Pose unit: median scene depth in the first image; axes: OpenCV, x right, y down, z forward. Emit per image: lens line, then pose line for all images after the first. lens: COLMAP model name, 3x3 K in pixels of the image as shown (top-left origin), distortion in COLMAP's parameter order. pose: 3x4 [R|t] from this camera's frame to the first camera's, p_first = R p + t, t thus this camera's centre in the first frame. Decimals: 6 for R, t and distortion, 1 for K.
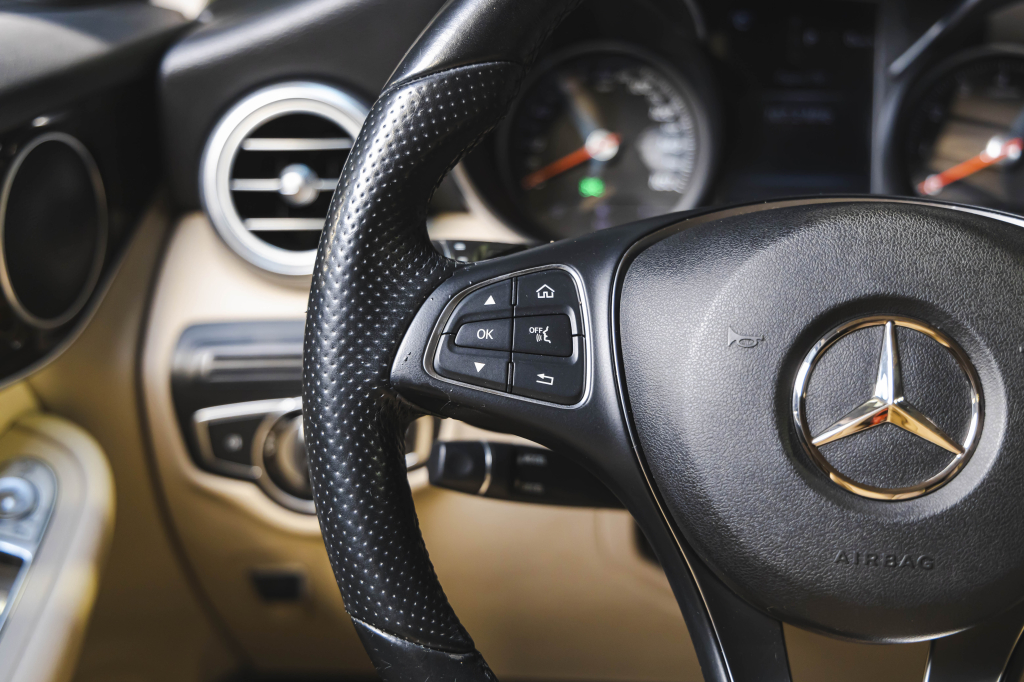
lens RADIAL K [[1540.4, 0, 512.0], [0, 1540.4, 341.0], [0, 0, 1]] dist [0.011173, -0.016135]
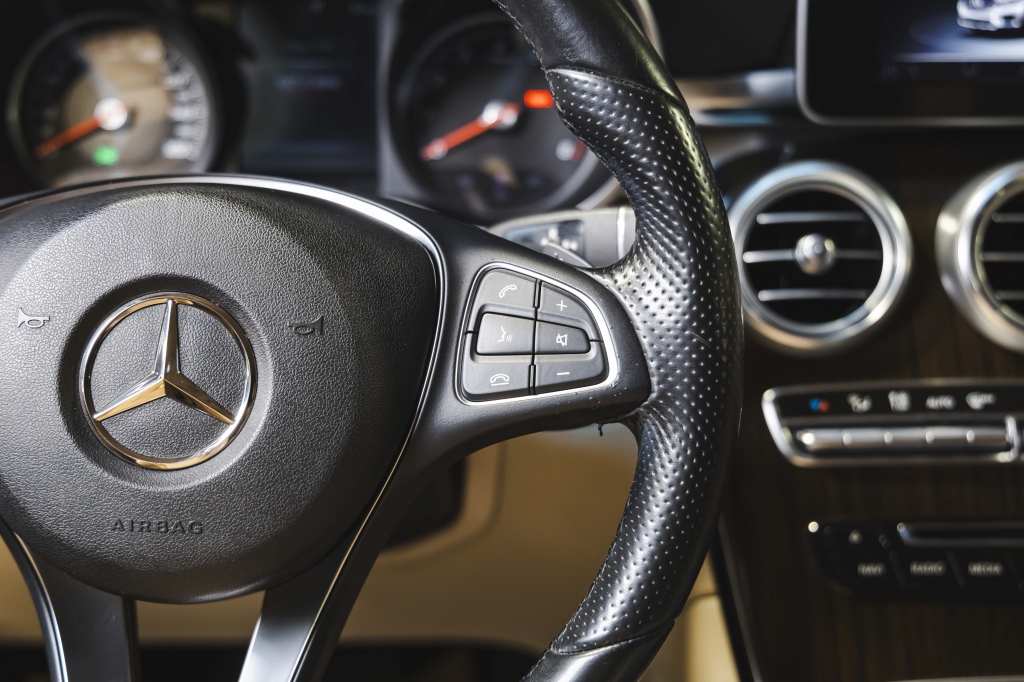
lens RADIAL K [[1540.4, 0, 512.0], [0, 1540.4, 341.0], [0, 0, 1]] dist [0.011173, -0.016135]
pose [[0.996361, -0.026301, 0.081079, 0.383055], [0.022945, 0.998852, 0.042054, -0.023069], [-0.082092, -0.040040, 0.995820, -0.067121]]
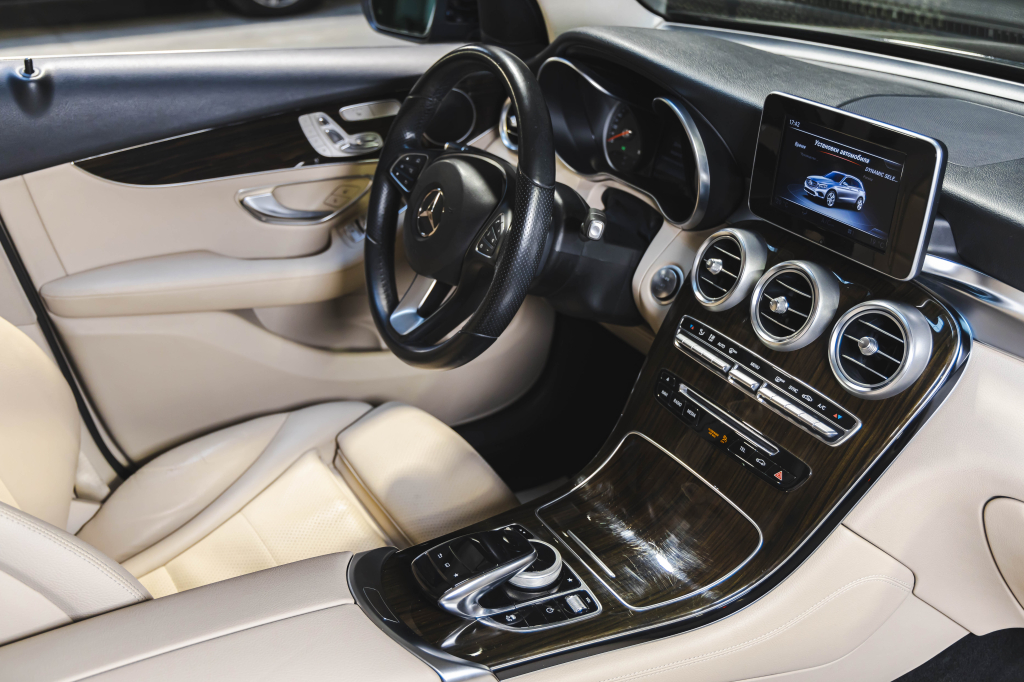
lens RADIAL K [[1105.4, 0, 512.8], [0, 1105.4, 315.8], [0, 0, 1]] dist [0.000155, 0.004194]
pose [[0.558846, 0.353637, -0.750088, 2.394047], [-0.240800, 0.934743, 0.261288, -0.461858], [0.793540, 0.034602, 0.607533, -0.446832]]
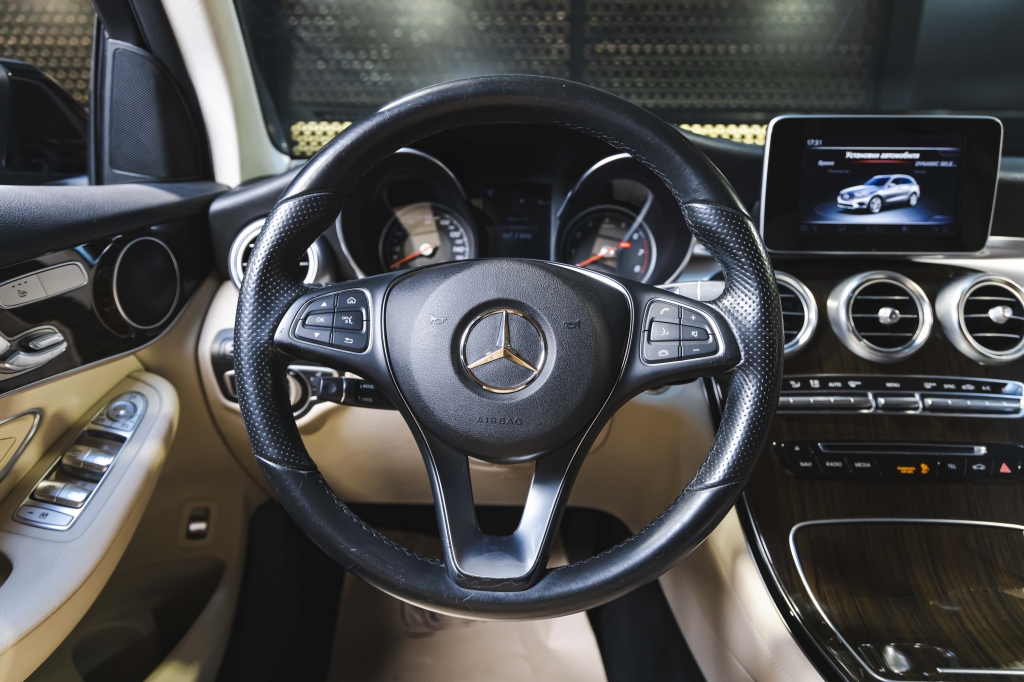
lens RADIAL K [[694.8, 0, 512.0], [0, 694.8, 341.0], [0, 0, 1]] dist [0.003766, 0.003375]
pose [[0.997958, -0.006530, 0.063540, 0.189155], [0.008777, 0.999343, -0.035157, 0.062239], [-0.063269, 0.035643, 0.997360, 0.030018]]
